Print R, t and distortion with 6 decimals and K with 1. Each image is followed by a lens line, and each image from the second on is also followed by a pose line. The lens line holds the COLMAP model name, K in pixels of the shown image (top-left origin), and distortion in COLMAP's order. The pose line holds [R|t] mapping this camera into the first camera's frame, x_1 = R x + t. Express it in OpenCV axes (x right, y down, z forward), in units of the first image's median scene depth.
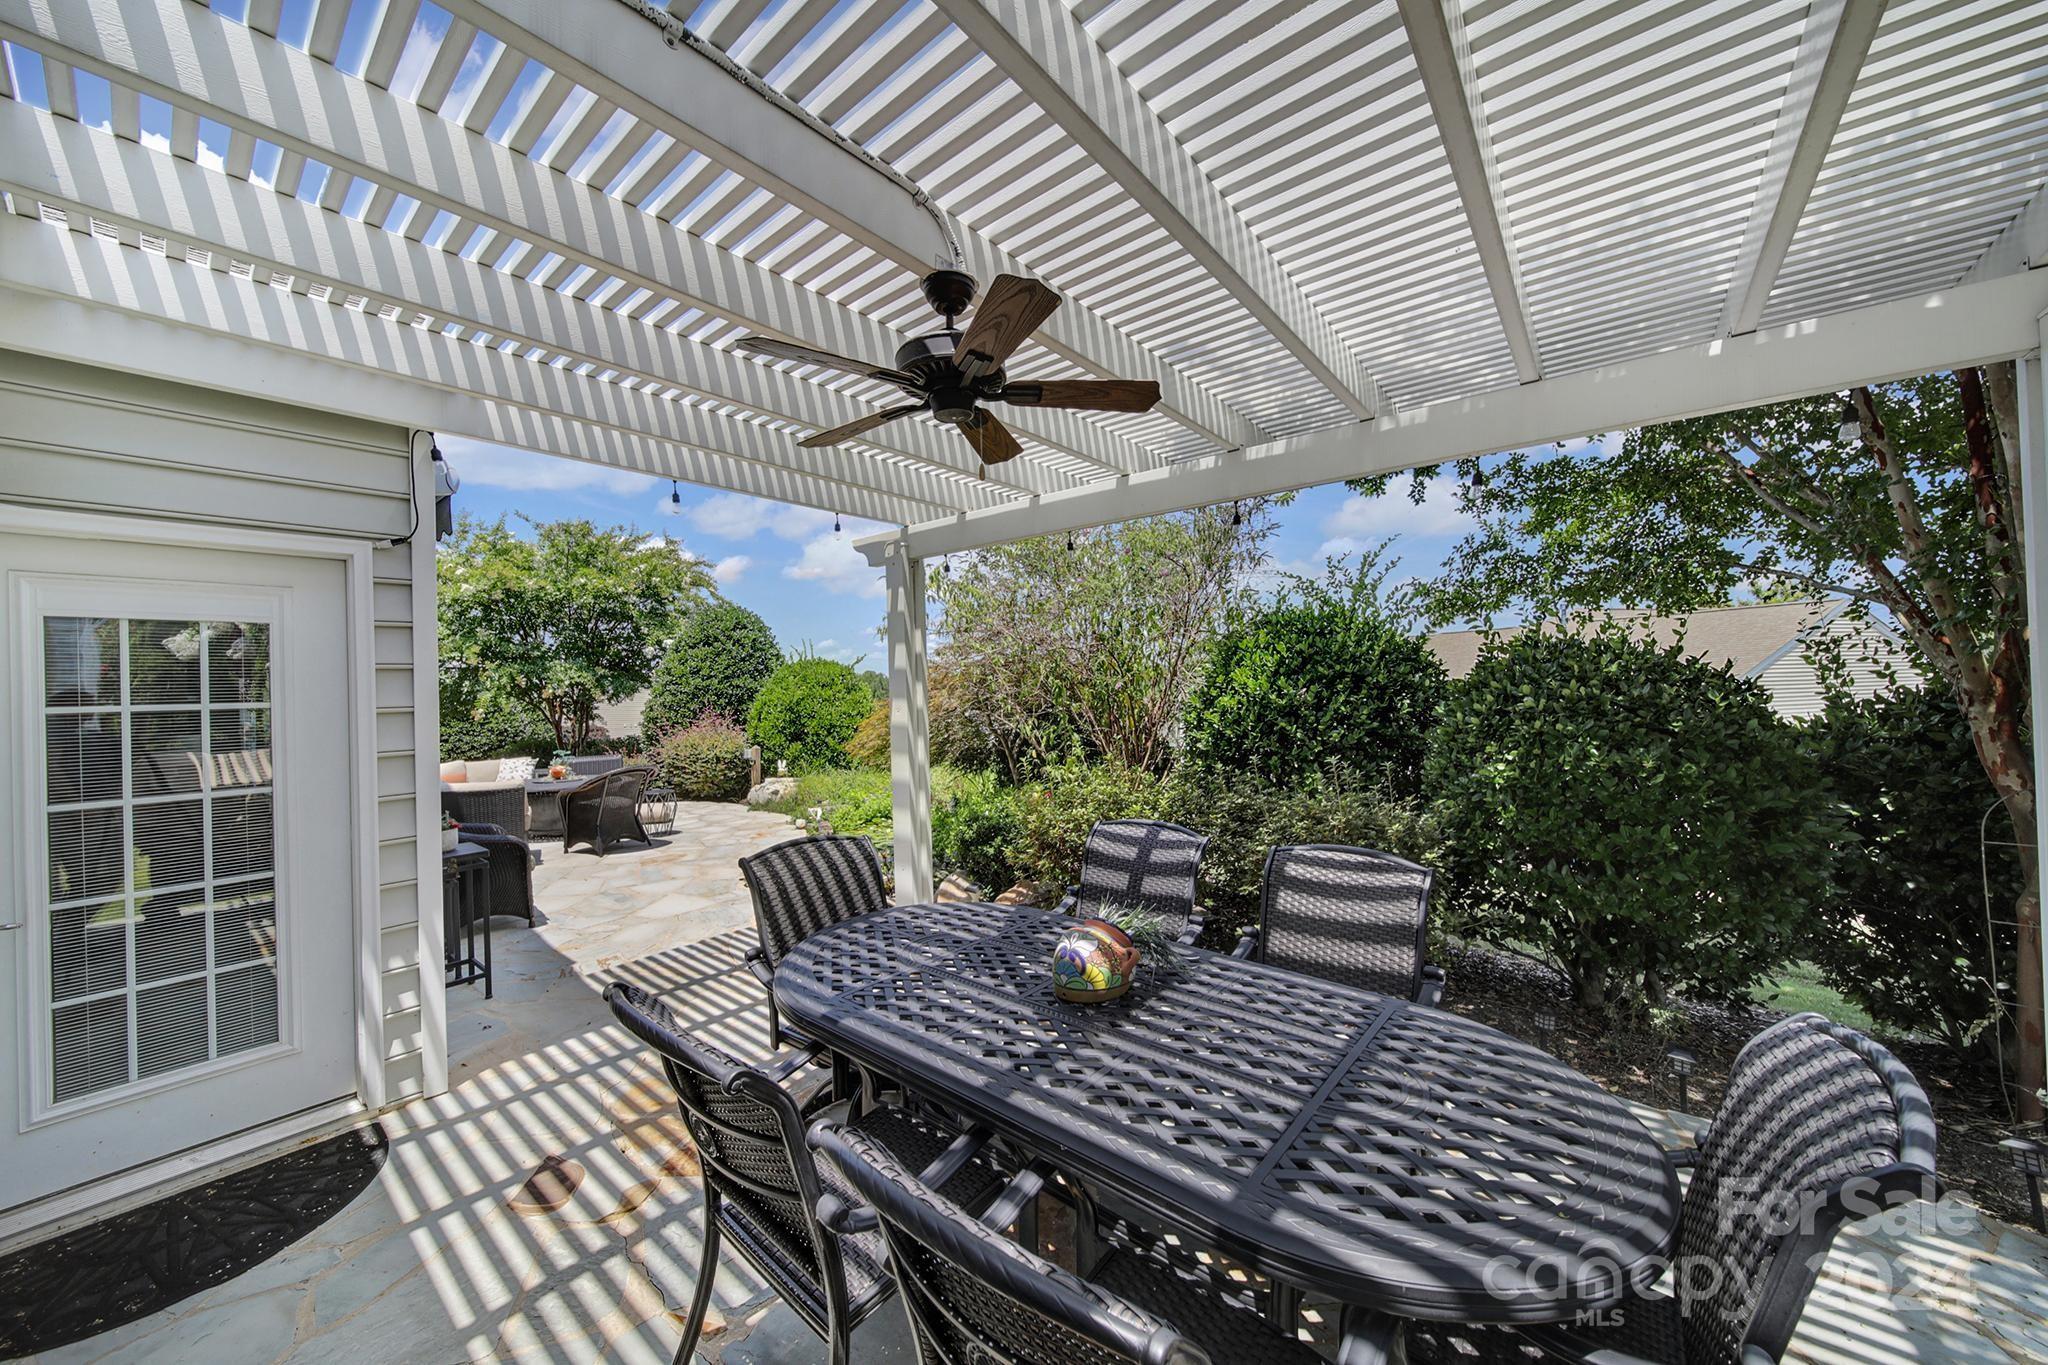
lens RADIAL K [[722.9, 0, 1027.5], [0, 722.9, 678.8], [0, 0, 1]] dist [-0.005182, -0.000530]
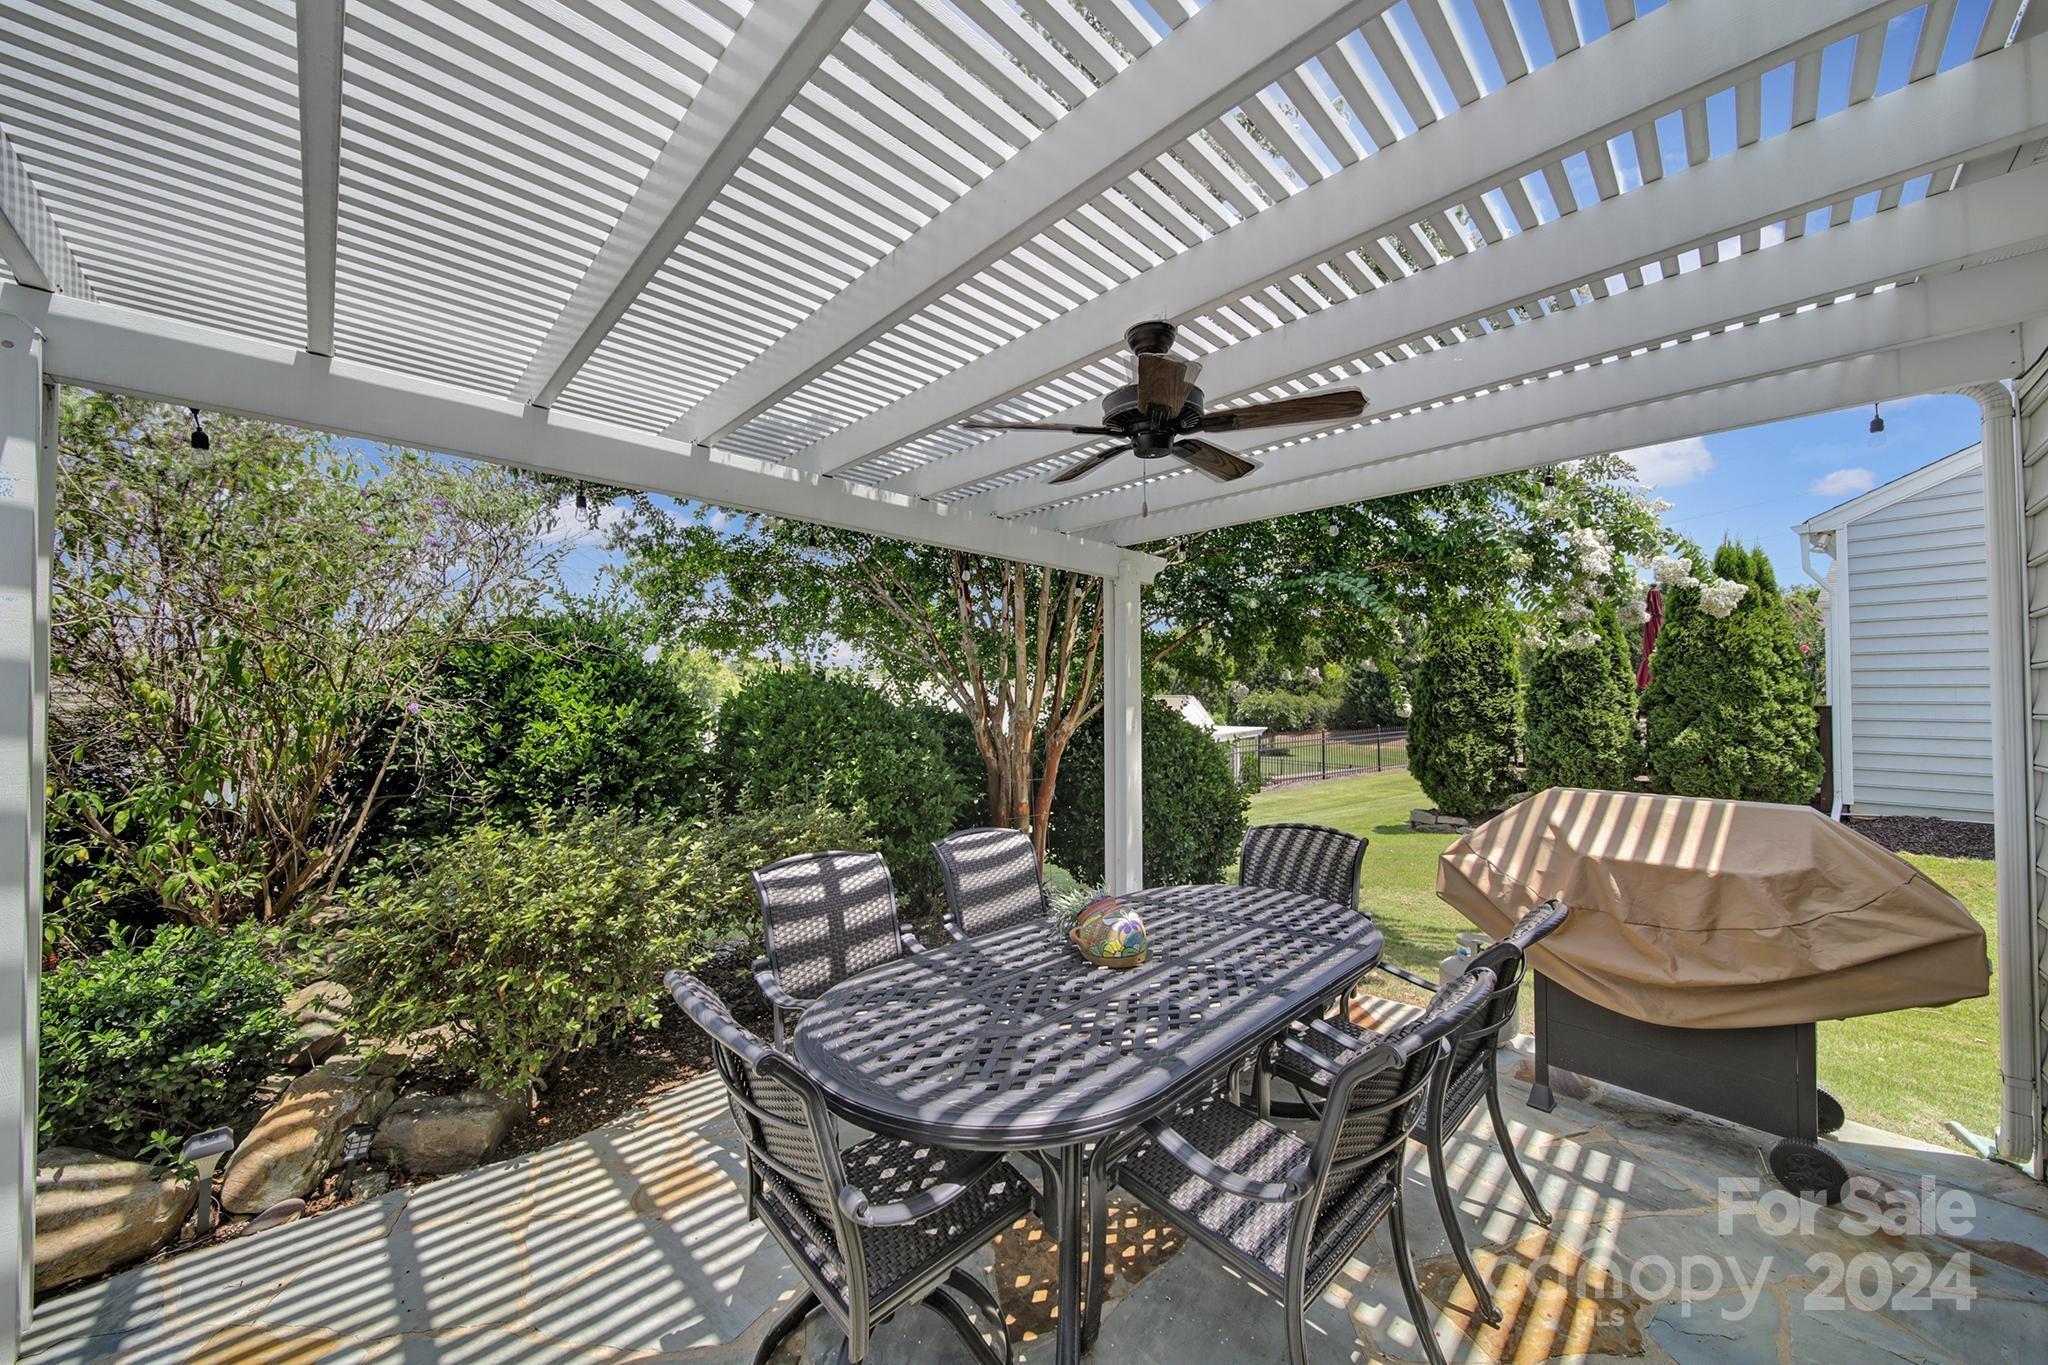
lens RADIAL K [[722.9, 0, 1027.7], [0, 722.9, 685.2], [0, 0, 1]] dist [-0.005182, -0.000530]
pose [[0.106766, 0.045723, 0.993232, -1.418443], [0.005387, 0.998901, -0.046563, 0.064863], [-0.994270, 0.010321, 0.106402, 1.311628]]
